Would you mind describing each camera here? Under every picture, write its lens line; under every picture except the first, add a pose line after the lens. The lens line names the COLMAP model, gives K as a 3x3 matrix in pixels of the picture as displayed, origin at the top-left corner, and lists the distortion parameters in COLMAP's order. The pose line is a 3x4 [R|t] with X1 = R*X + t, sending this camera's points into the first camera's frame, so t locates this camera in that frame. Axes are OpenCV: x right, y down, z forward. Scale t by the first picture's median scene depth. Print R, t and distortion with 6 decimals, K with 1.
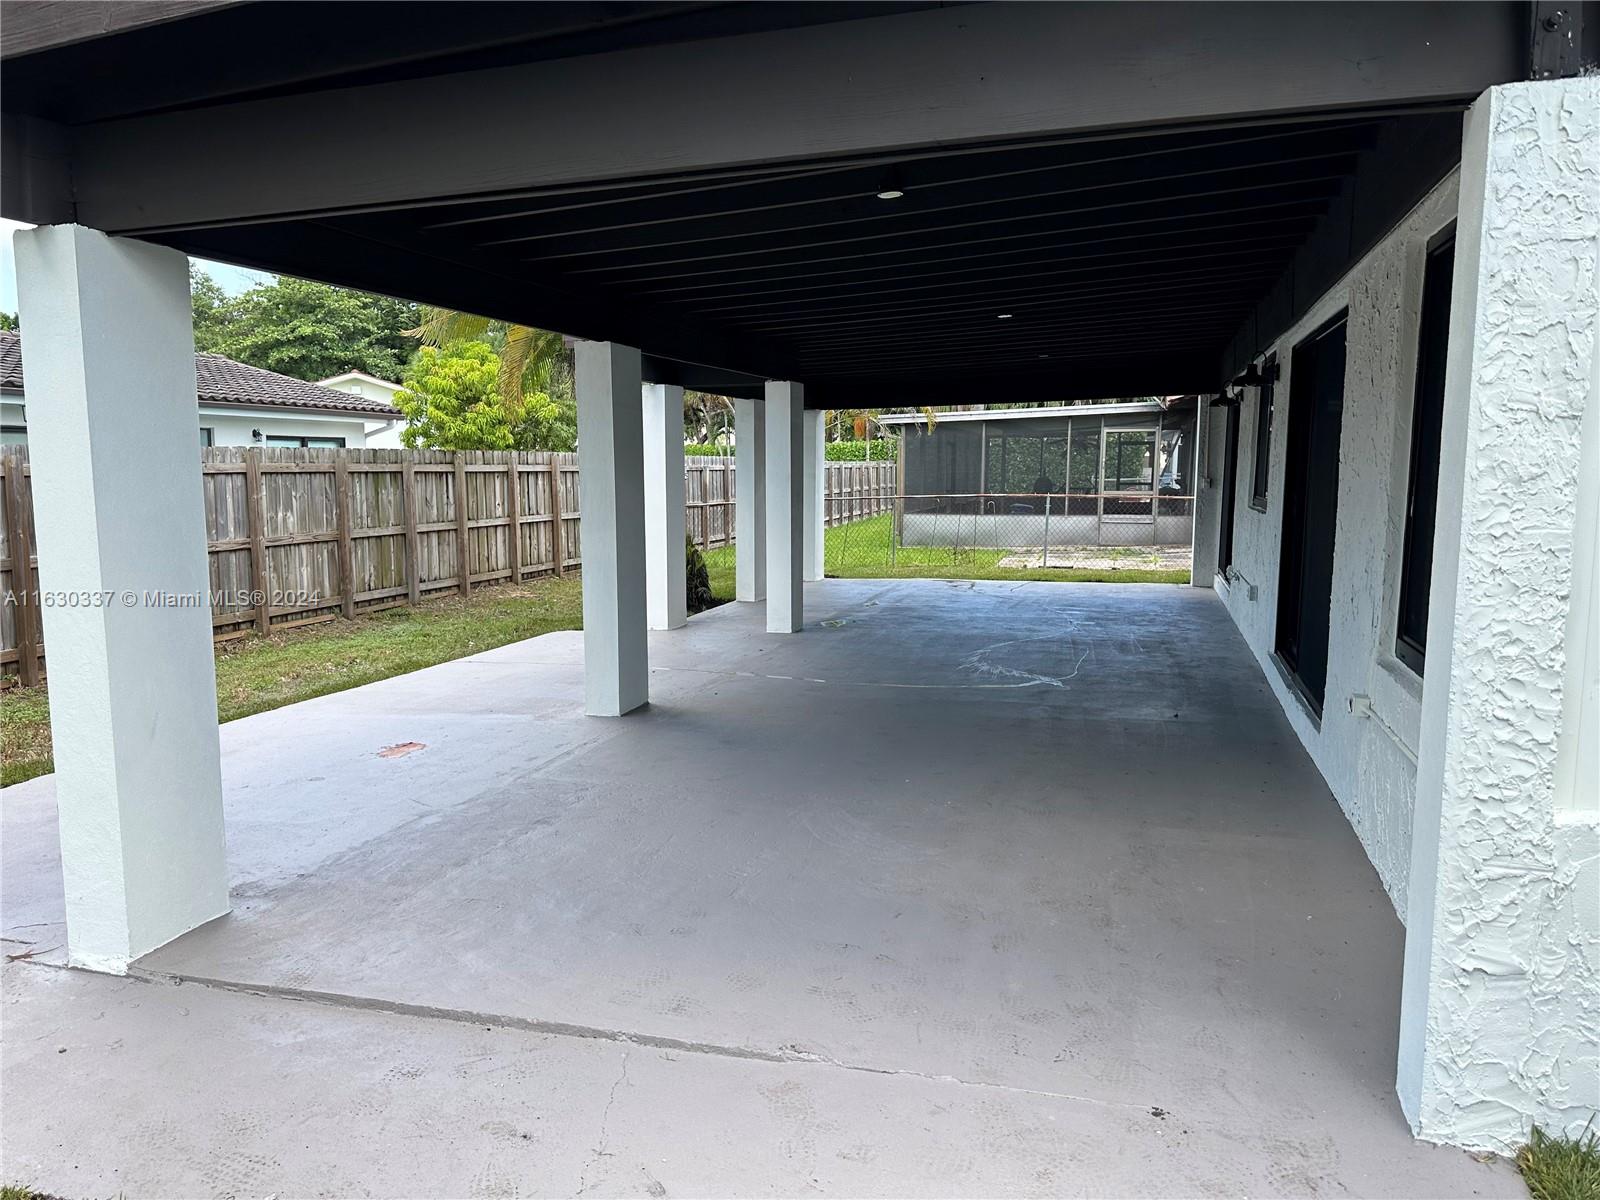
lens RADIAL K [[1132.8, 0, 800.0], [0, 1132.8, 600.0], [0, 0, 1]] dist [0.091519, -0.135783]
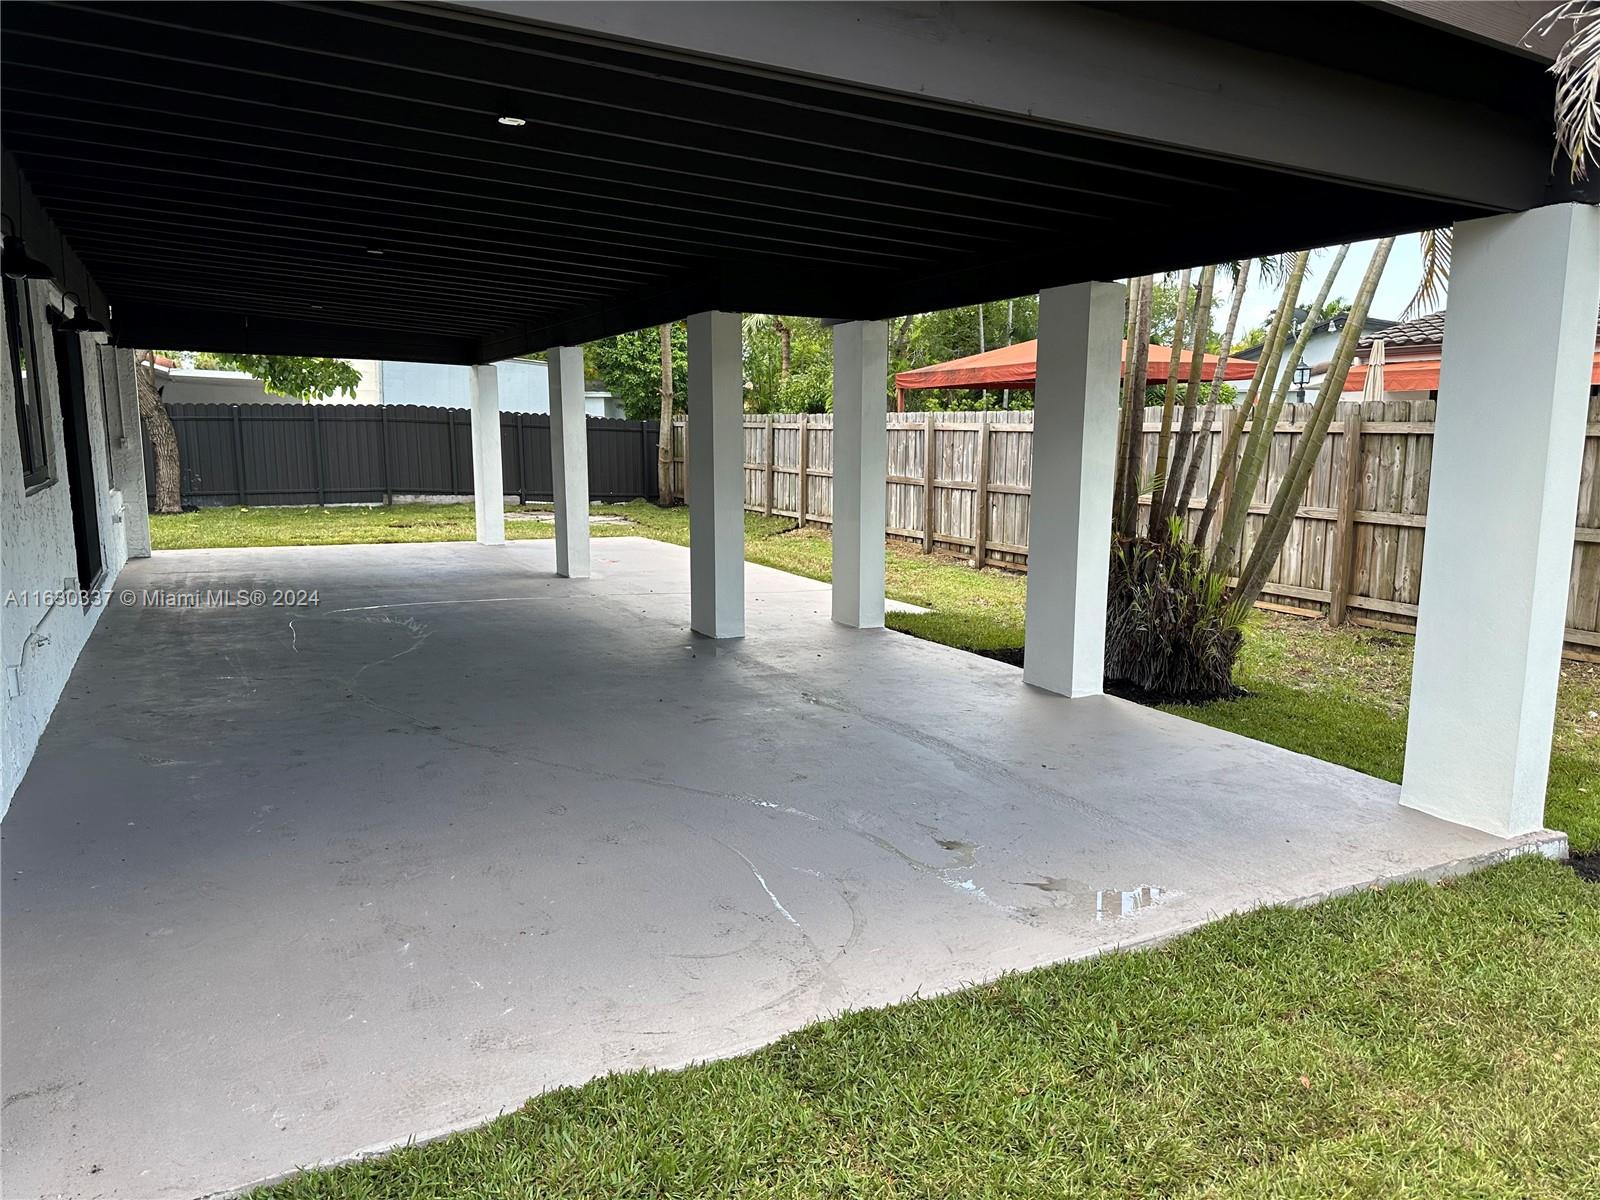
lens RADIAL K [[1132.8, 0, 800.0], [0, 1132.8, 600.0], [0, 0, 1]] dist [0.091519, -0.135783]
pose [[-0.712660, 0.104971, -0.693611, 0.399729], [-0.084591, 0.968667, 0.233512, -0.149914], [0.696391, 0.225088, -0.681451, 1.274664]]
